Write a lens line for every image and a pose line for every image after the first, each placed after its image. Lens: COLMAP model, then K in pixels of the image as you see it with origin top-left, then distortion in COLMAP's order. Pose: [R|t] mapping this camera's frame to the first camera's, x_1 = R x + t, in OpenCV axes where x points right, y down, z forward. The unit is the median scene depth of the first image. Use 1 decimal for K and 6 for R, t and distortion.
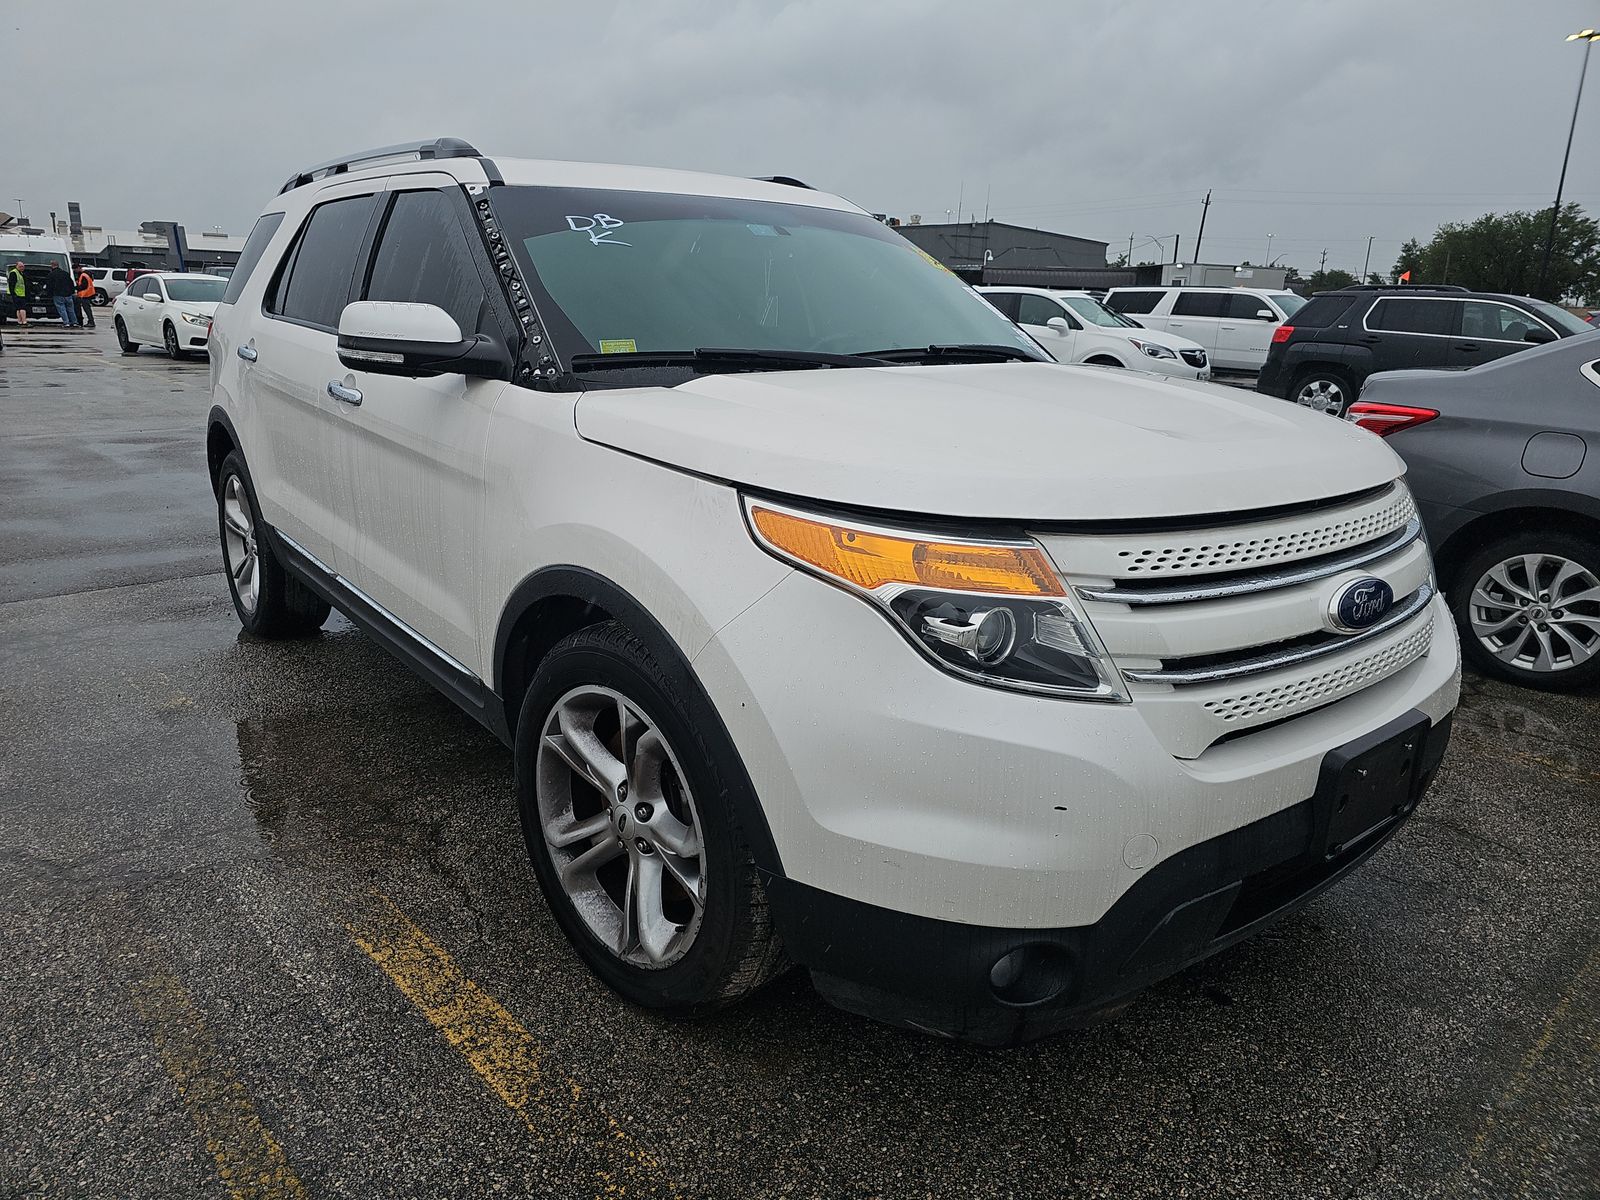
lens RADIAL K [[1067.9, 0, 768.2], [0, 1067.9, 567.7], [0, 0, 1]] dist [0.058186, -0.046723]
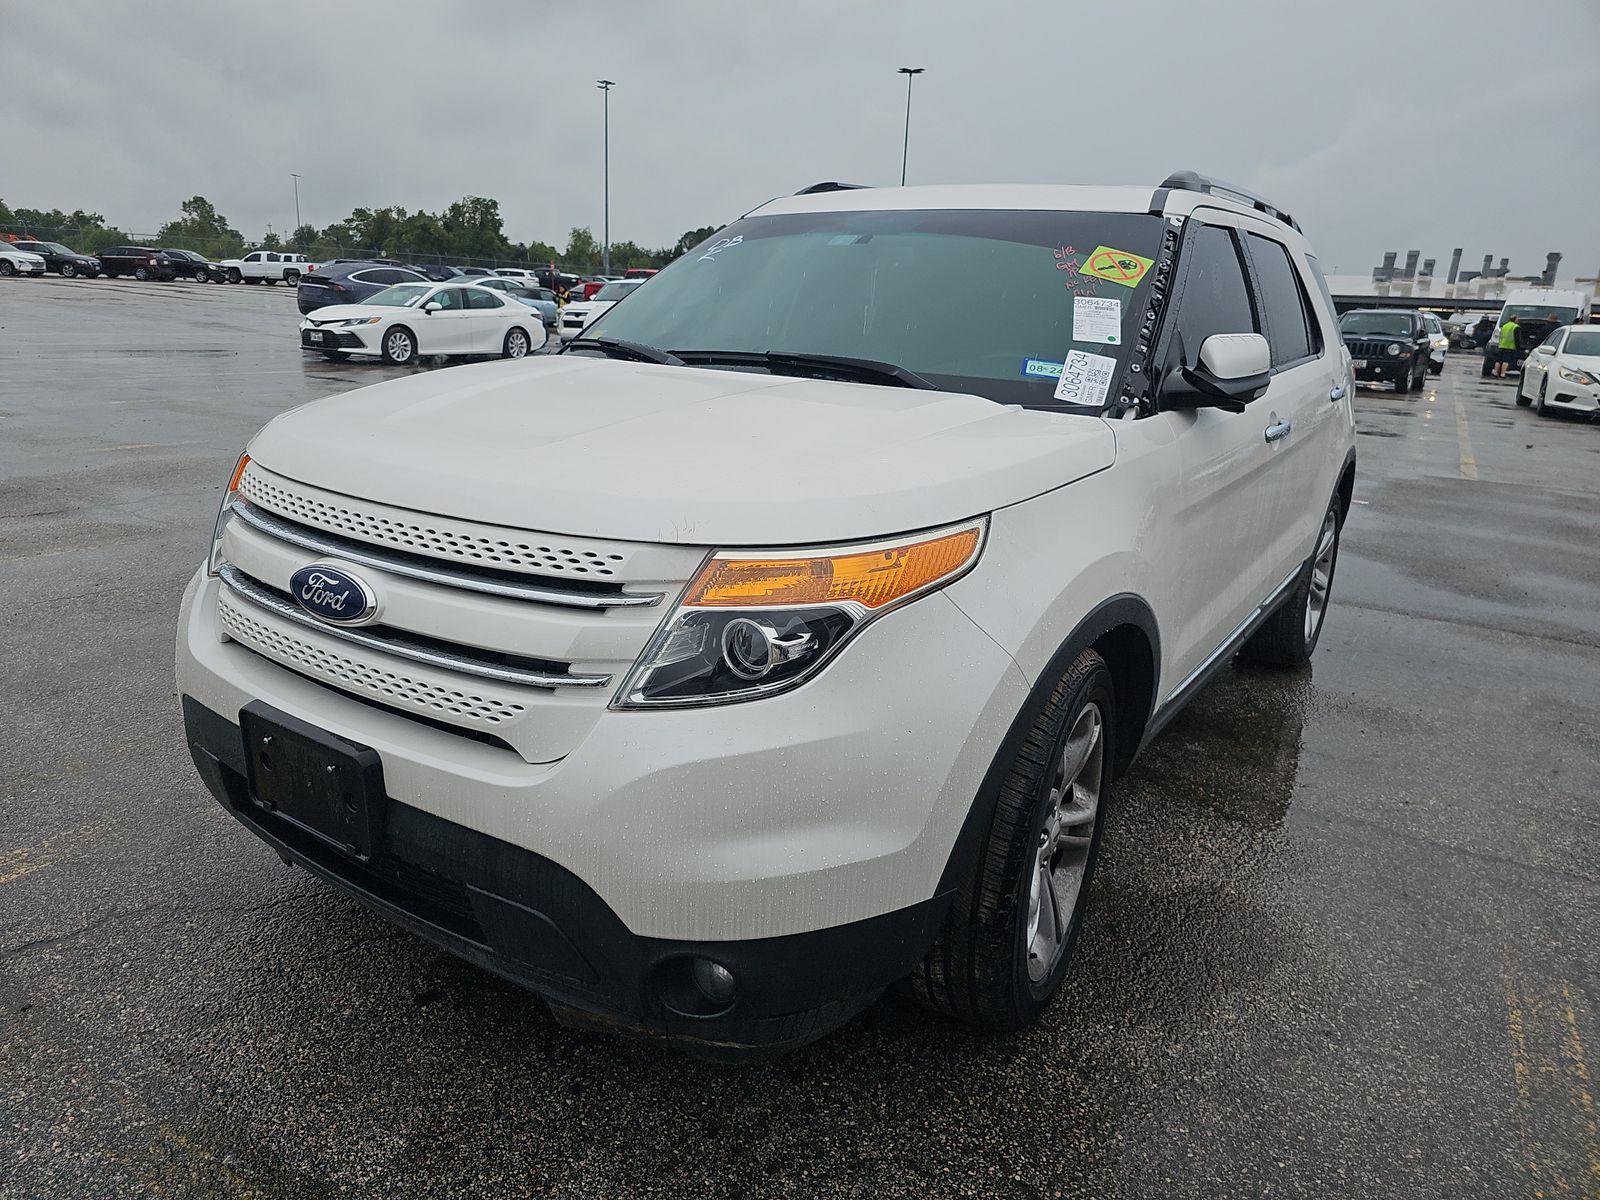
lens RADIAL K [[1063.0, 0, 794.6], [0, 1063.0, 593.1], [0, 0, 1]] dist [0.056162, -0.050778]
pose [[0.287552, 0.245717, -0.925709, 1.584140], [-0.271648, 0.947763, 0.167189, -0.244036], [0.918434, 0.203391, 0.339280, 1.078663]]
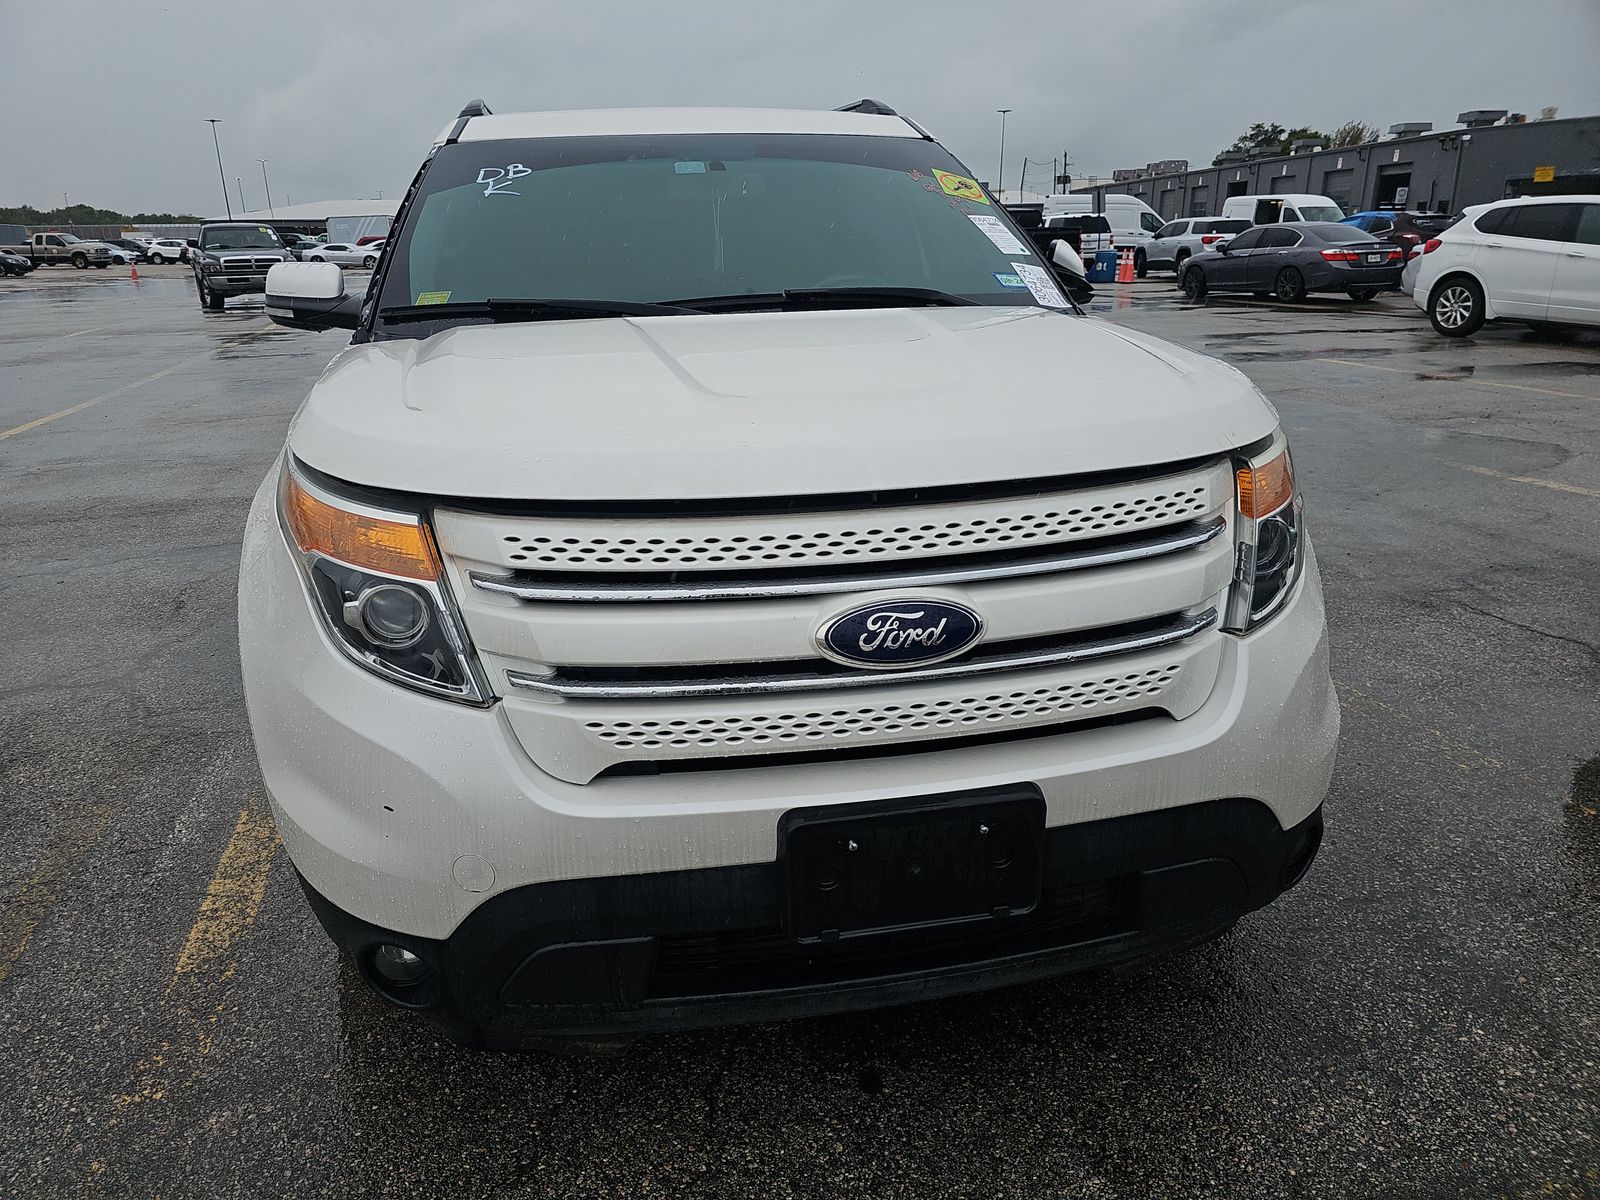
lens RADIAL K [[1063.0, 0, 794.6], [0, 1063.0, 593.1], [0, 0, 1]] dist [0.056162, -0.050778]
pose [[0.880056, 0.106576, -0.462755, 0.845325], [-0.071846, 0.993155, 0.092095, -0.059187], [0.469403, -0.047801, 0.881689, 0.311891]]
